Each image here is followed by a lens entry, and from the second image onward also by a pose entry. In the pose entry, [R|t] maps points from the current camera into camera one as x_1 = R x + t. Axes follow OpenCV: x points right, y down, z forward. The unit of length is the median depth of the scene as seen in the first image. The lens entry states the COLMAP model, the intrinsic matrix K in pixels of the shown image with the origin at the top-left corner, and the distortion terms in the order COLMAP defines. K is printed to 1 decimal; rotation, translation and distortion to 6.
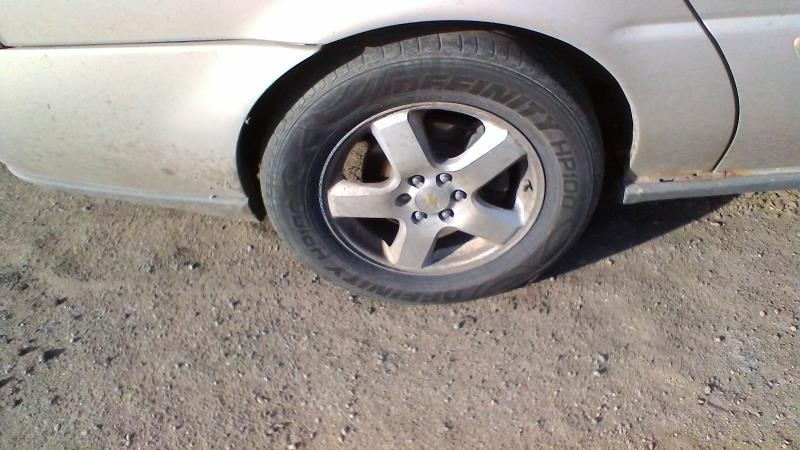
lens RADIAL K [[625.5, 0, 408.1], [0, 625.5, 226.7], [0, 0, 1]] dist [-0.009672, -0.006359]
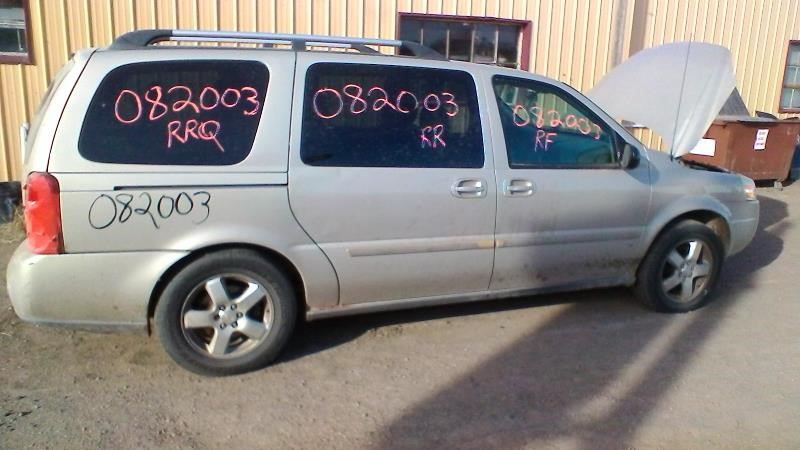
lens RADIAL K [[625.5, 0, 400.5], [0, 625.5, 221.8], [0, 0, 1]] dist [-0.009672, -0.006359]
pose [[0.938816, 0.020299, 0.343821, -0.180156], [0.157780, 0.862006, -0.481717, 0.918413], [-0.306154, 0.506492, 0.806062, -1.378236]]
